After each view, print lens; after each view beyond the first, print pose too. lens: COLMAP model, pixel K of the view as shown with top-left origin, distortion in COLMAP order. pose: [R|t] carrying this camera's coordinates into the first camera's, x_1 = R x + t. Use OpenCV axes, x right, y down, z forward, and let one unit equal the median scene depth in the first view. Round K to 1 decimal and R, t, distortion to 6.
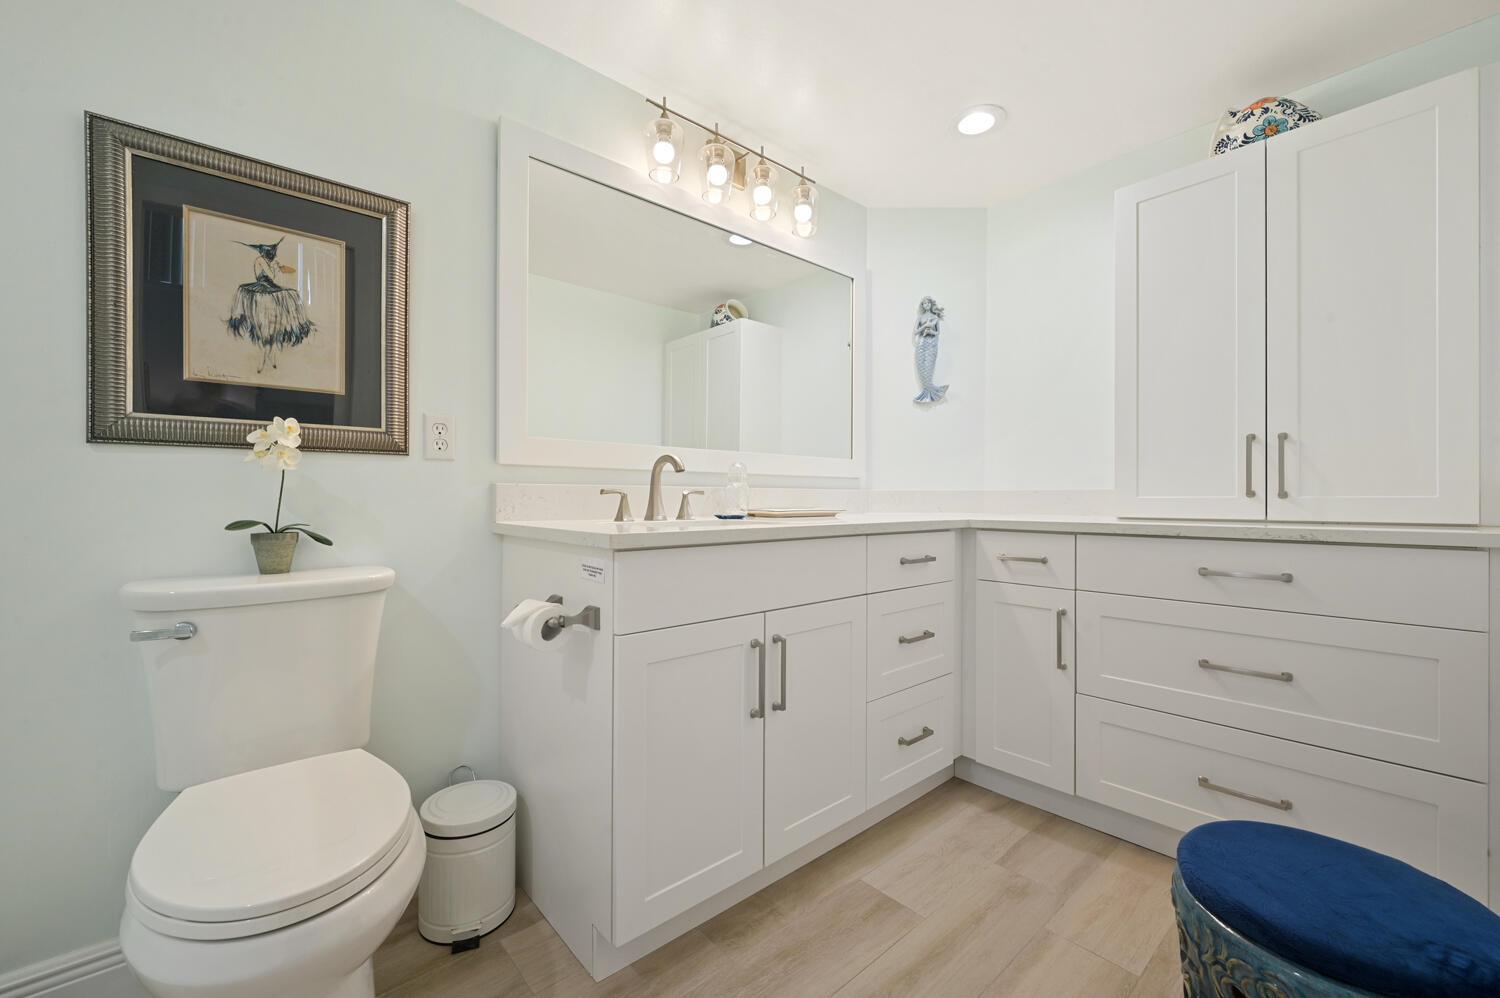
lens RADIAL K [[620.2, 0, 746.4], [0, 620.2, 497.0], [0, 0, 1]] dist [0.003069, -0.000048]
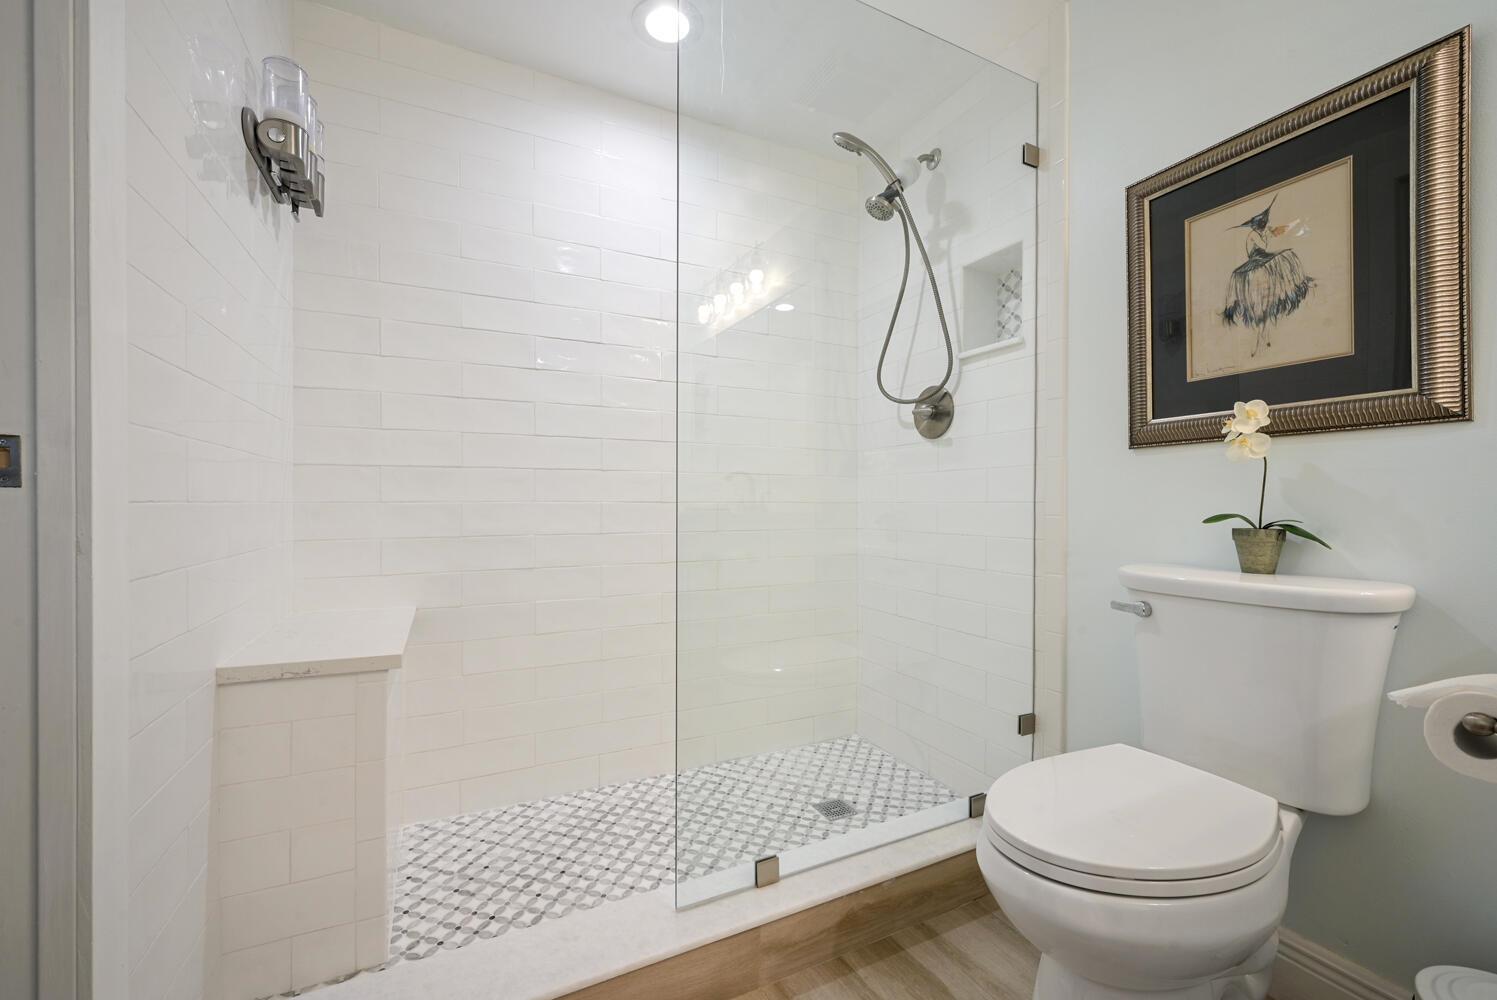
lens RADIAL K [[607.1, 0, 744.3], [0, 607.1, 502.5], [0, 0, 1]] dist [-0.000495, 0.000263]
pose [[-0.272565, 0.000598, -0.962137, 0.297683], [0.001520, 0.999999, 0.000191, 0.017604], [0.962136, -0.001410, -0.272566, 0.515315]]
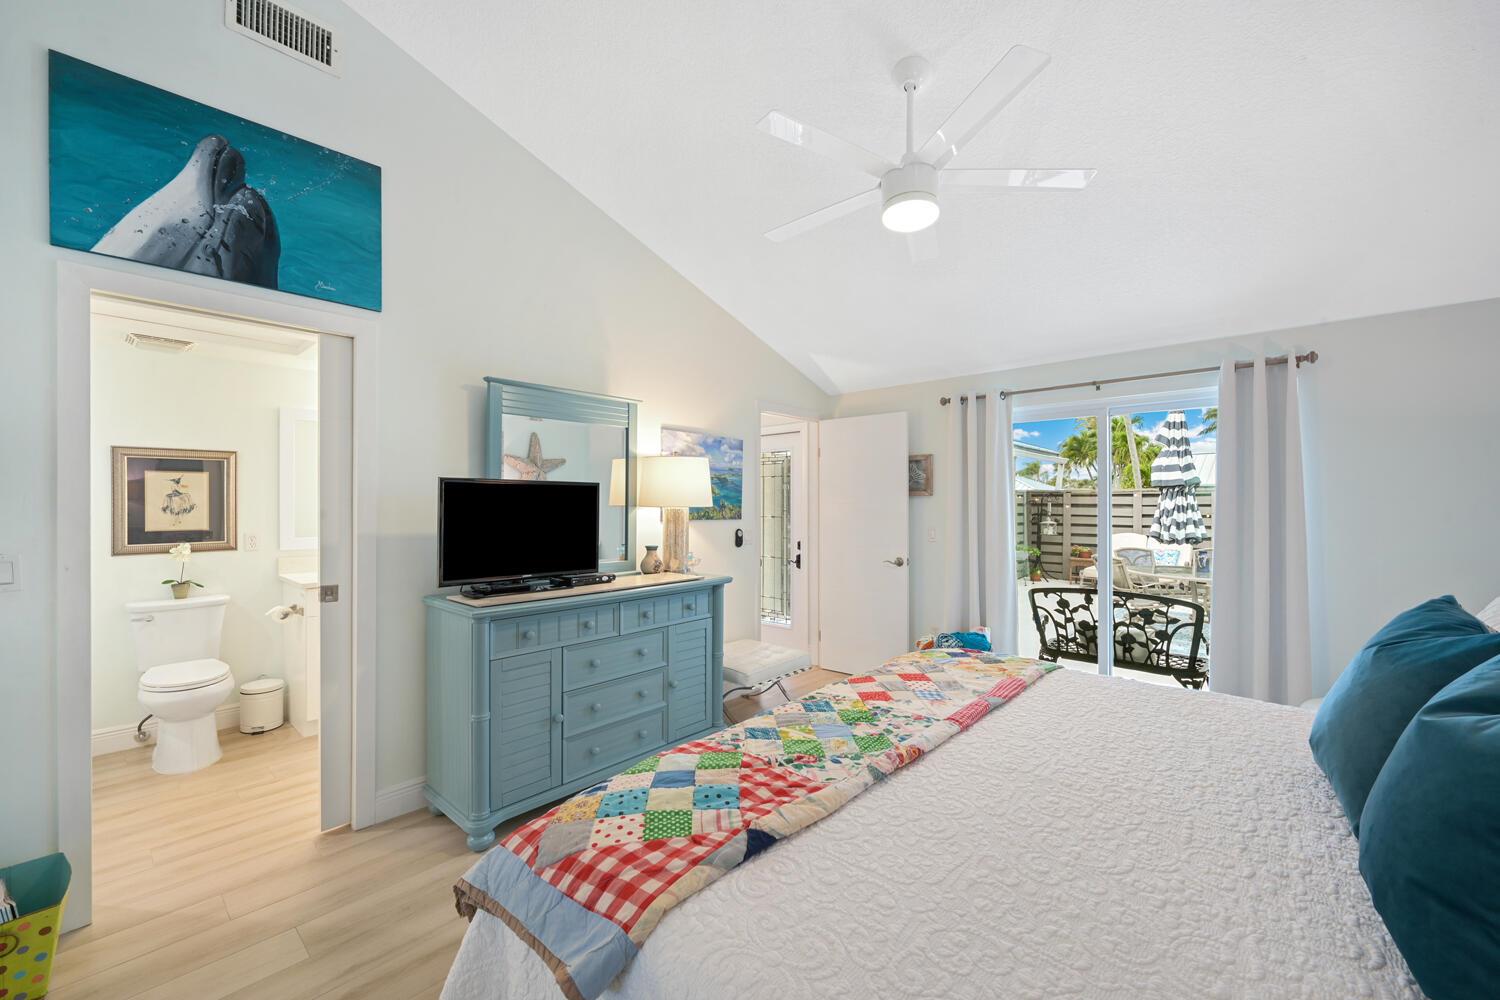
lens RADIAL K [[608.3, 0, 752.0], [0, 608.3, 501.2], [0, 0, 1]] dist [-0.000495, 0.000263]
pose [[0.994177, -0.004587, 0.107665, 1.467829], [0.004000, 0.999976, 0.005660, -0.312438], [-0.107688, -0.005197, 0.994171, -1.948104]]
